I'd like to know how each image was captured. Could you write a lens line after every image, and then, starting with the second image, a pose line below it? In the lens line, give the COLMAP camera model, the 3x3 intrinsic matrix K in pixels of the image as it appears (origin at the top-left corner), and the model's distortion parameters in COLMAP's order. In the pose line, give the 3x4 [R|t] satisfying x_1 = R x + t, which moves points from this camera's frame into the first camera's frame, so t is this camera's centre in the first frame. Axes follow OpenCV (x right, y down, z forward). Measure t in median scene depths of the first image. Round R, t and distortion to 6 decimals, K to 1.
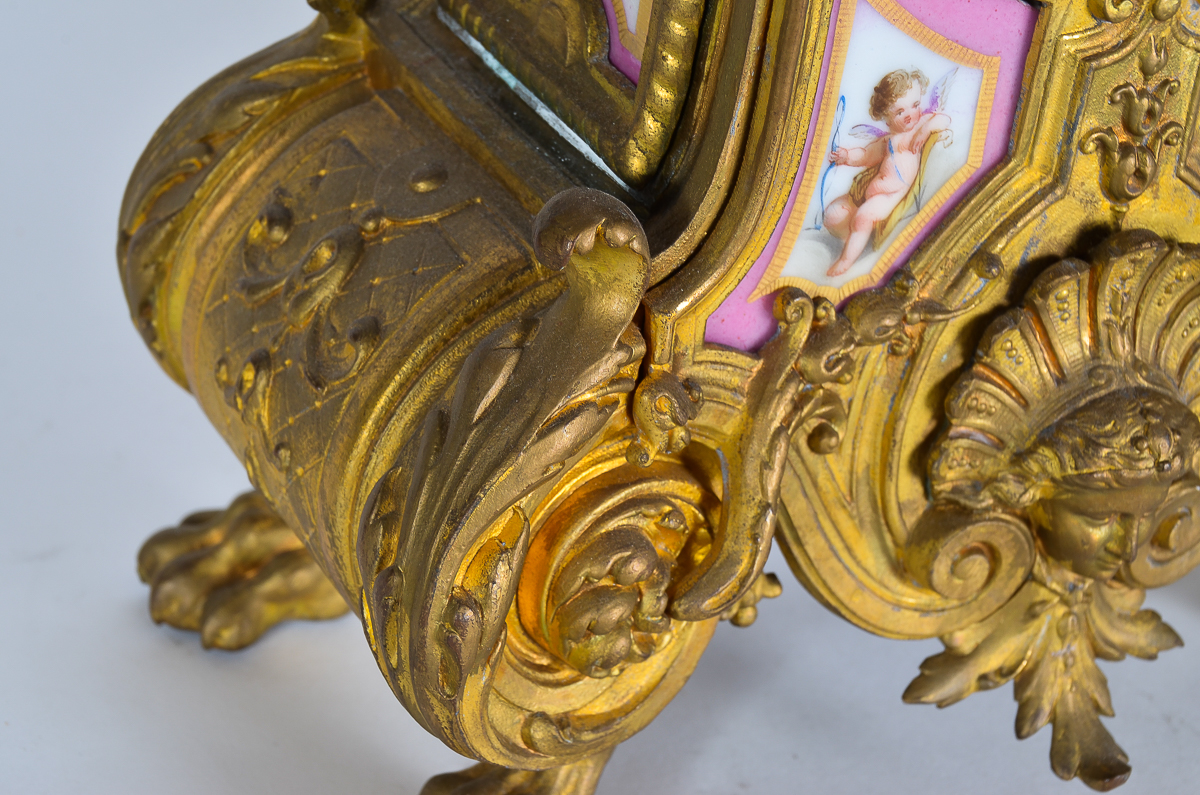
lens RADIAL K [[2977.9, 0, 590.2], [0, 2977.9, 457.0], [0, 0, 1]] dist [0.211796, 0.000000]
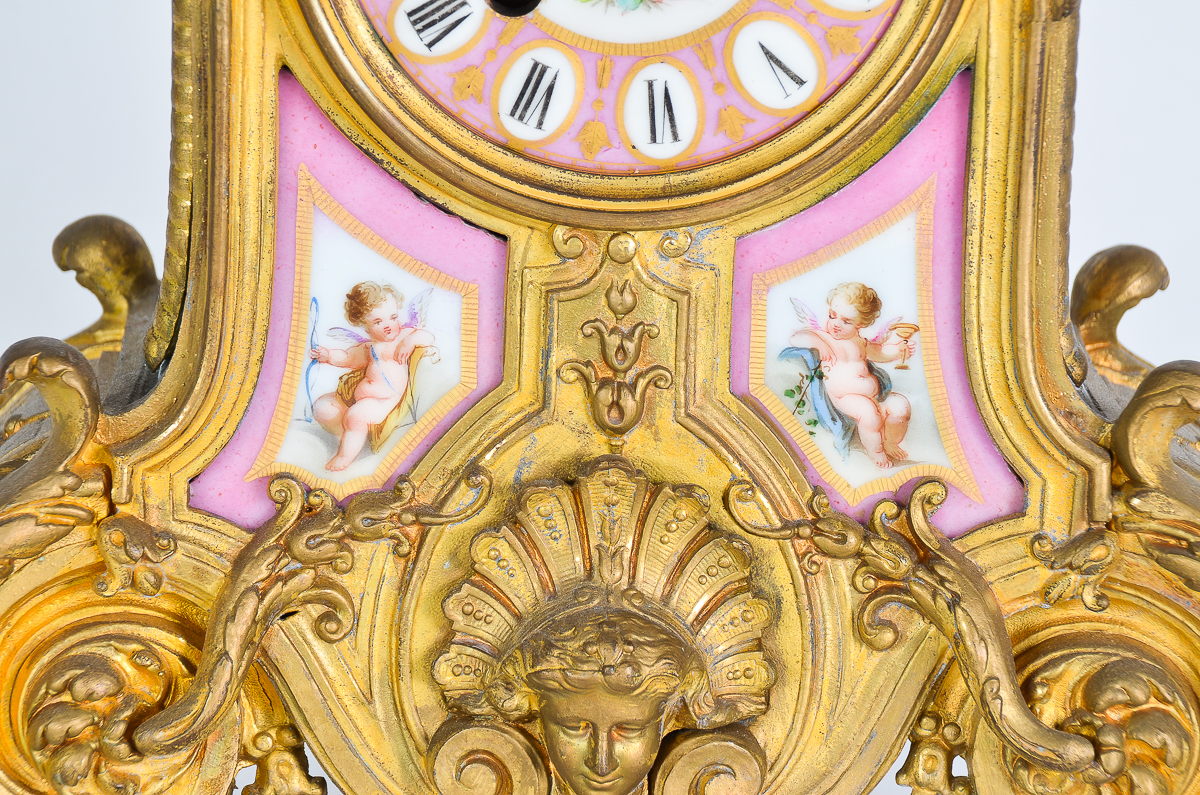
lens RADIAL K [[6030.0, 0, 566.0], [0, 6030.0, 469.0], [0, 0, 1]] dist [1.013615, 0.000000]
pose [[0.883475, 0.032351, -0.467360, 1.190801], [-0.178611, 0.945522, -0.272188, 0.527957], [0.433094, 0.323947, 0.841123, -0.849866]]
